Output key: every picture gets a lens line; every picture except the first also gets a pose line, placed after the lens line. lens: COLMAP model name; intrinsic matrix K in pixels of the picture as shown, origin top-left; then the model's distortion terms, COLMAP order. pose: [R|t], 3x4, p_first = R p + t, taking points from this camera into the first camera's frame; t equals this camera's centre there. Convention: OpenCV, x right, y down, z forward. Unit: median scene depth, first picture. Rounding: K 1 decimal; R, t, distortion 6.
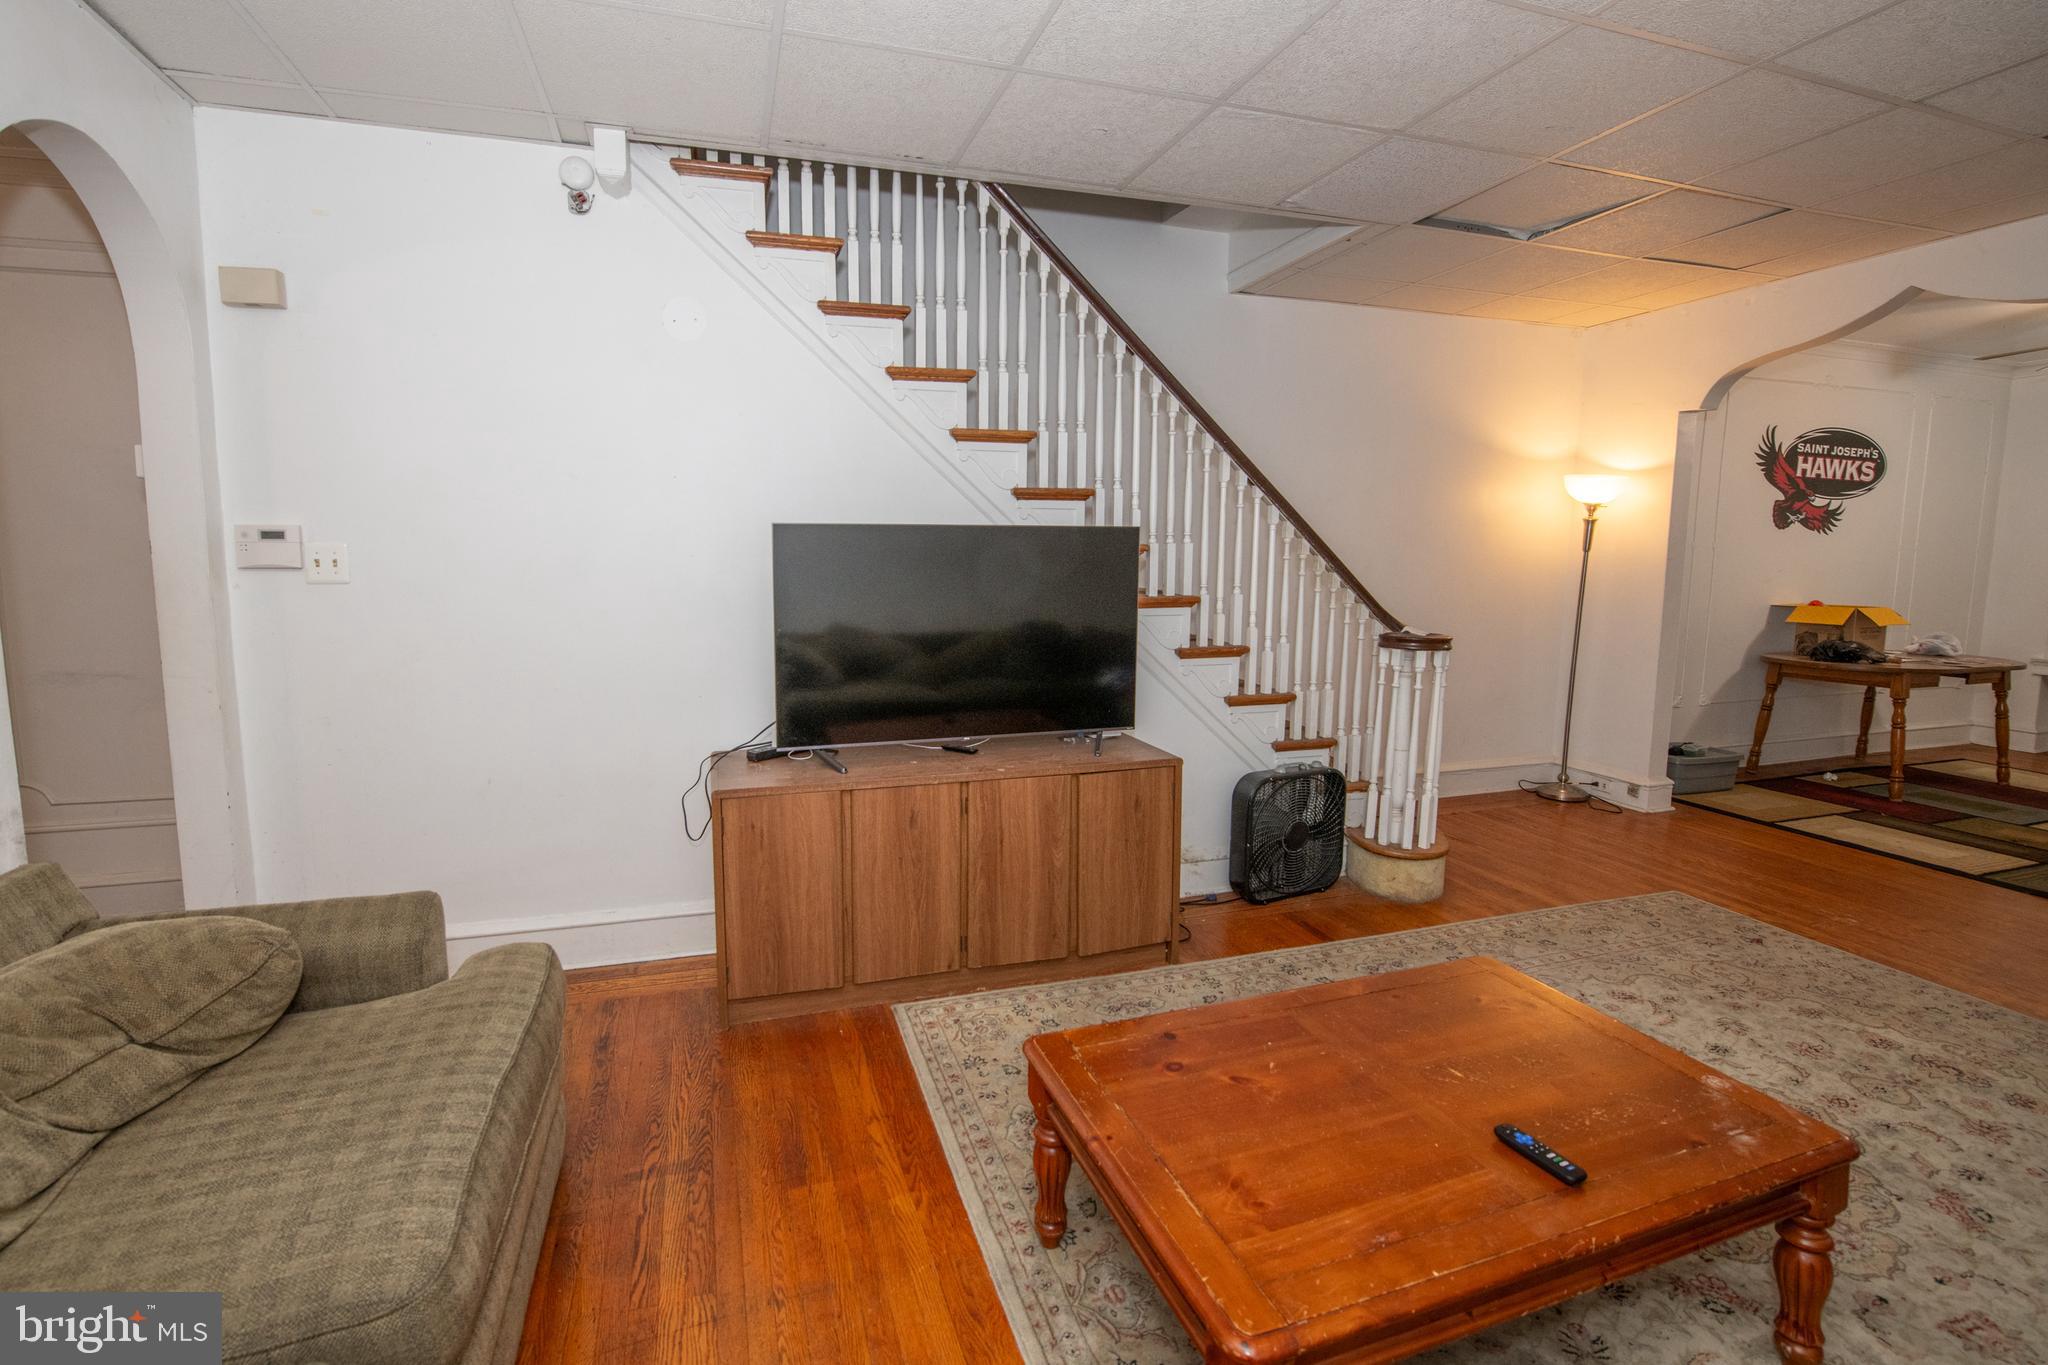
lens RADIAL K [[890.7, 0, 973.4], [0, 890.7, 642.8], [0, 0, 1]] dist [-0.019497, -0.000873]
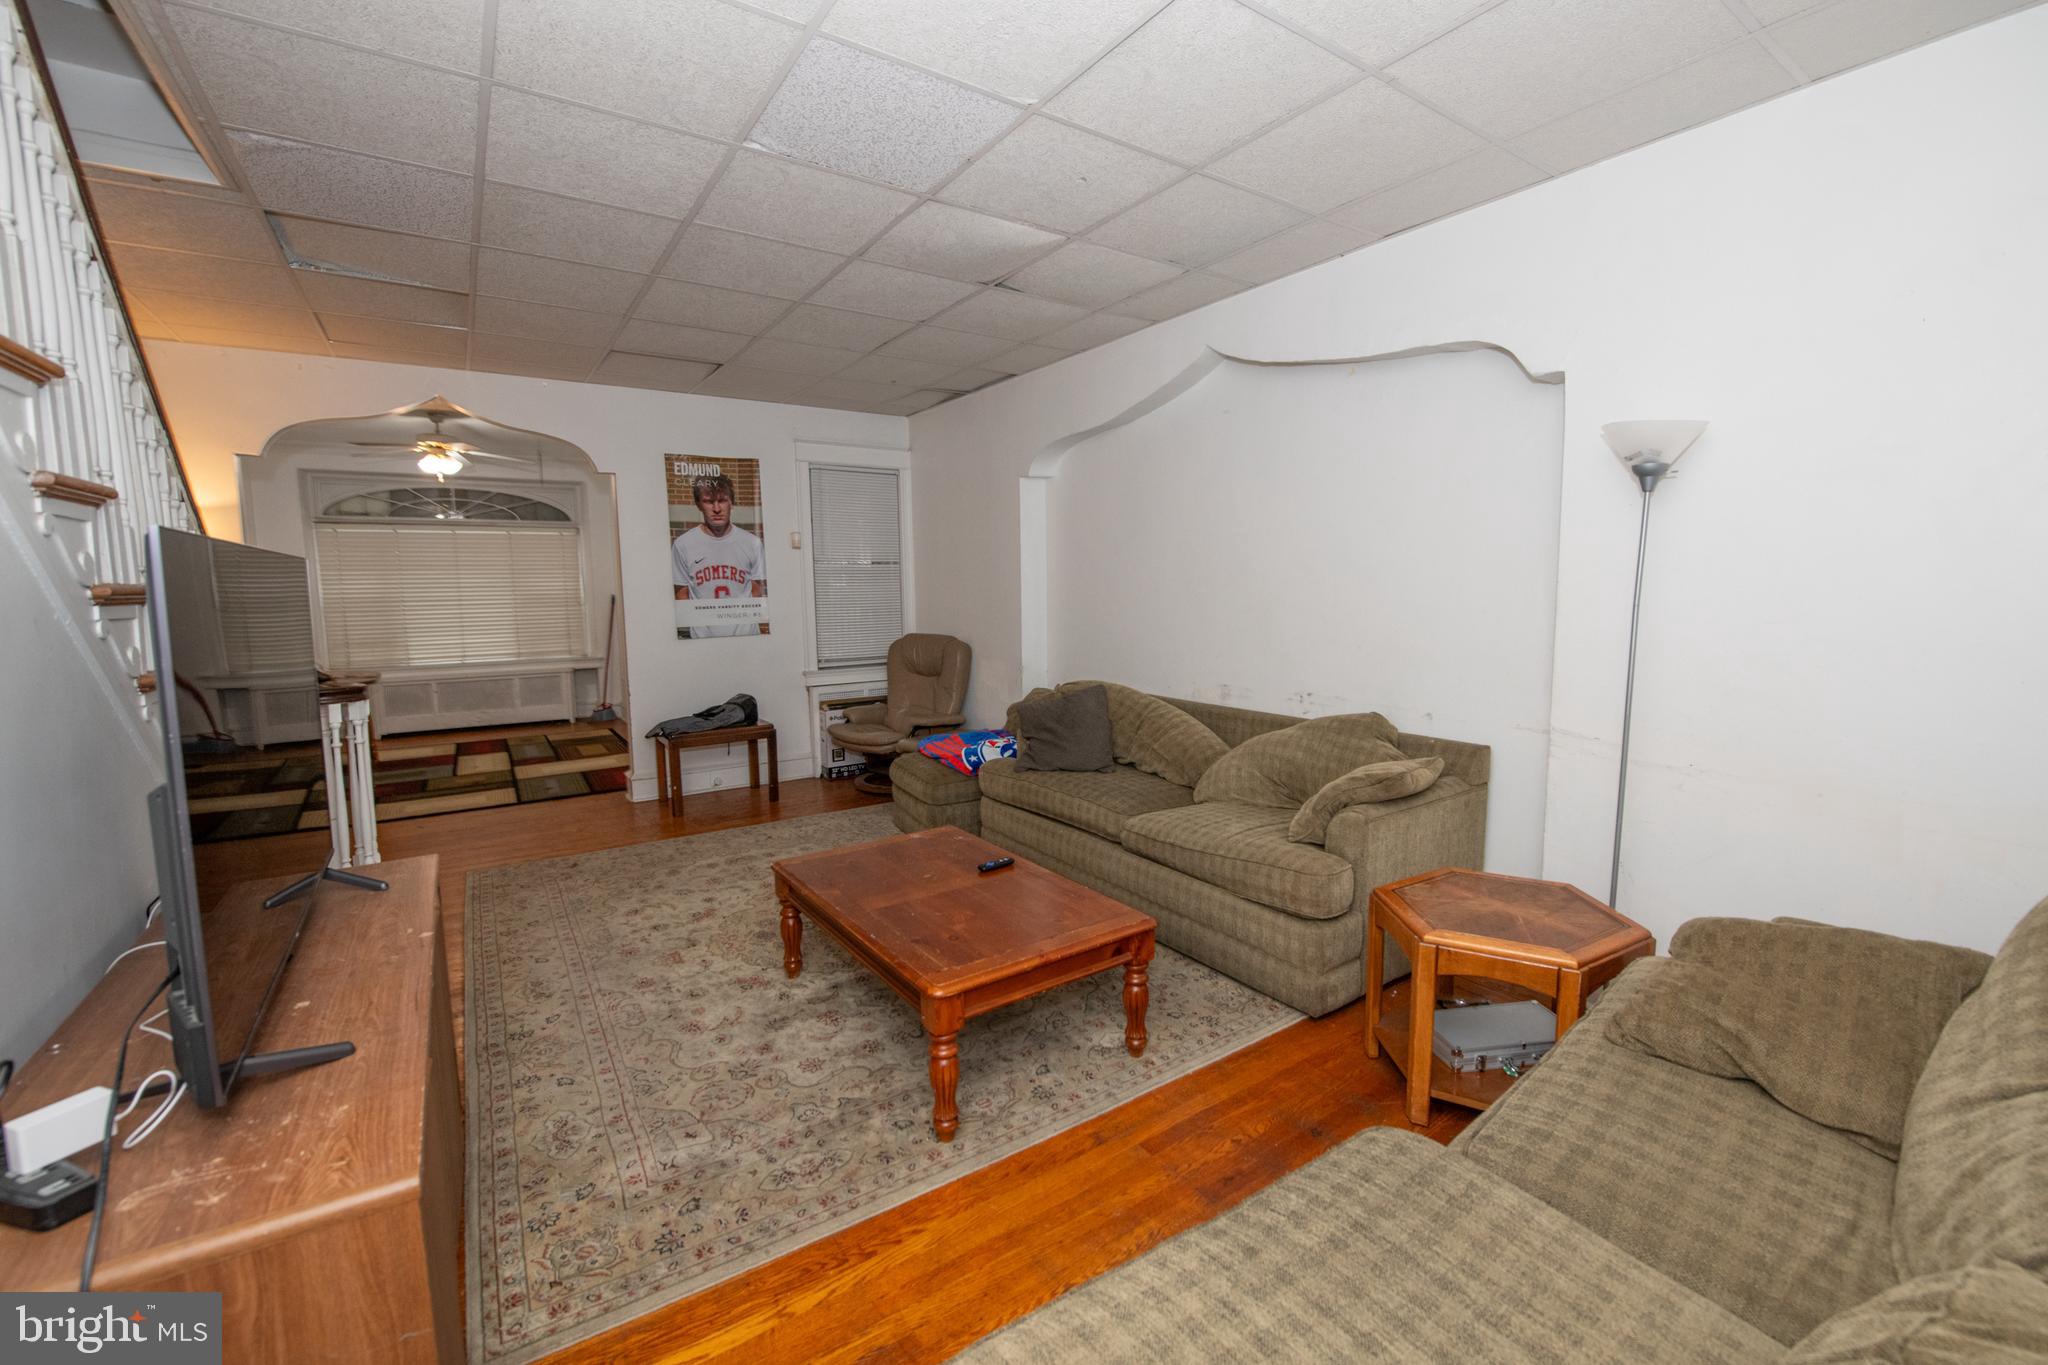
lens RADIAL K [[858.6, 0, 1019.3], [0, 858.6, 667.5], [0, 0, 1]] dist [-0.009339, -0.000936]
pose [[-0.293897, -0.092837, 0.951318, -0.337029], [0.109861, 0.985395, 0.130103, -0.041621], [-0.949502, 0.142750, -0.279406, 0.371132]]
